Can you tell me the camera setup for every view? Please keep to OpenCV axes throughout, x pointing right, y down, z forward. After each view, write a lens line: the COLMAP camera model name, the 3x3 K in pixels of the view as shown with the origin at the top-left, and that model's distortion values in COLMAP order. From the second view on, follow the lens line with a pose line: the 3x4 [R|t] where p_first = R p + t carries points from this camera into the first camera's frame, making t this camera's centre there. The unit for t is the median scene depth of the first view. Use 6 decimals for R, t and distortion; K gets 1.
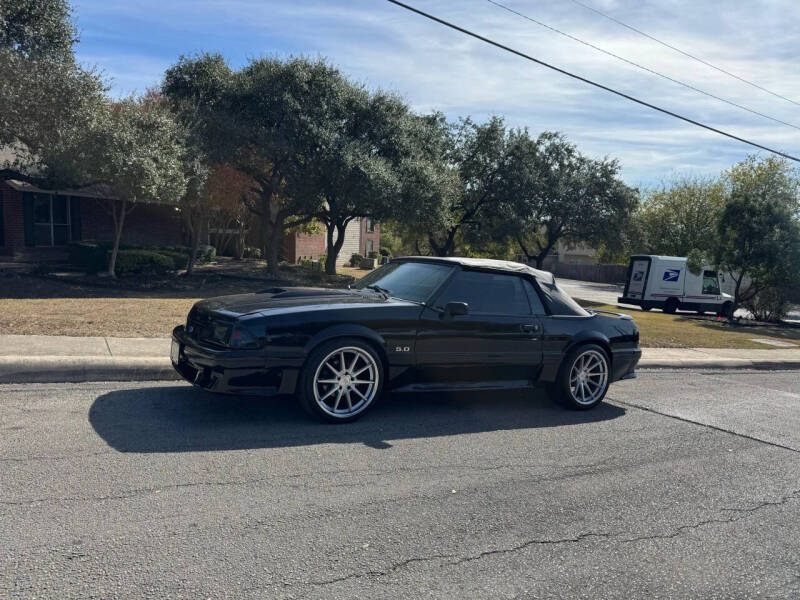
lens RADIAL K [[567.7, 0, 402.5], [0, 567.7, 300.9], [0, 0, 1]] dist [0.063665, -0.093661]
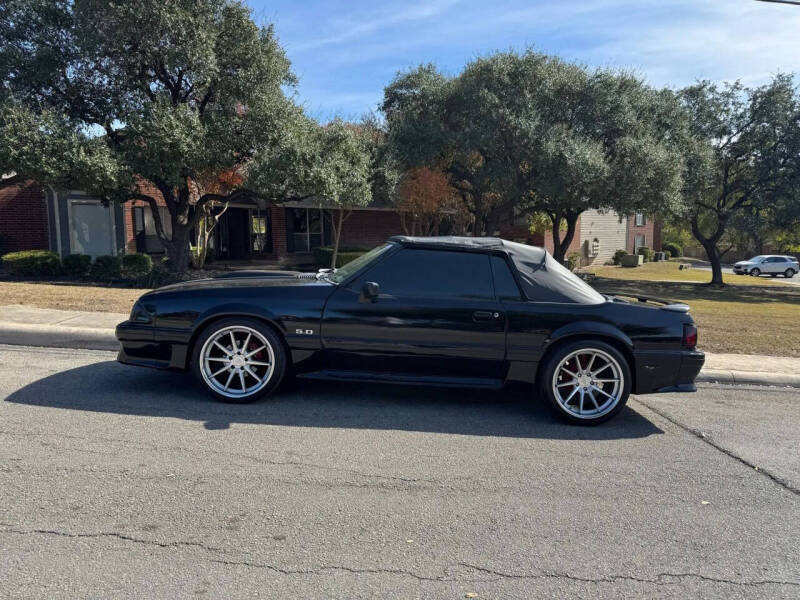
lens RADIAL K [[566.9, 0, 404.0], [0, 566.9, 297.3], [0, 0, 1]] dist [0.071177, -0.097466]
pose [[0.873034, 0.004742, -0.487636, 0.142524], [-0.010497, 0.999904, -0.009069, 0.008112], [0.487546, 0.013036, 0.873000, 0.061118]]
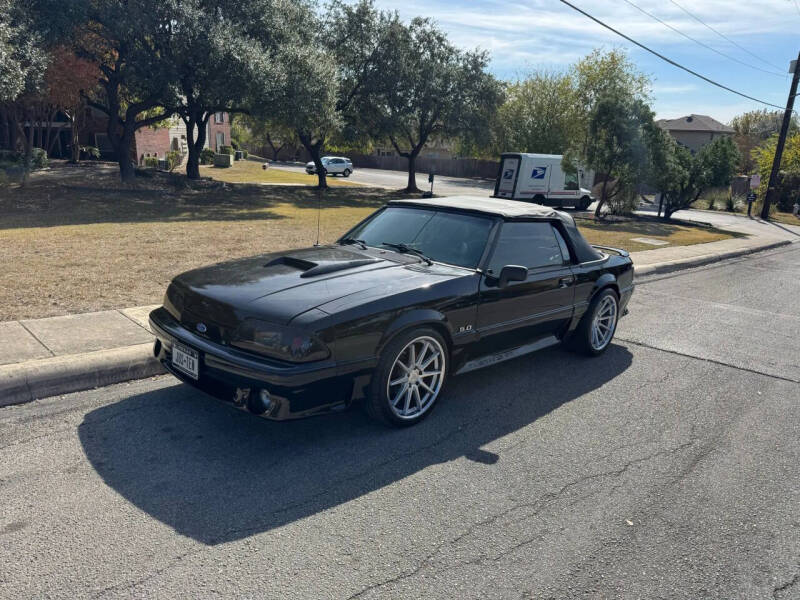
lens RADIAL K [[568.0, 0, 402.7], [0, 568.0, 299.4], [0, 0, 1]] dist [0.053567, -0.062966]
pose [[0.964370, -0.075019, 0.253699, -0.071227], [0.027026, 0.981872, 0.187609, -0.027956], [-0.263174, -0.174068, 0.948915, 0.053928]]
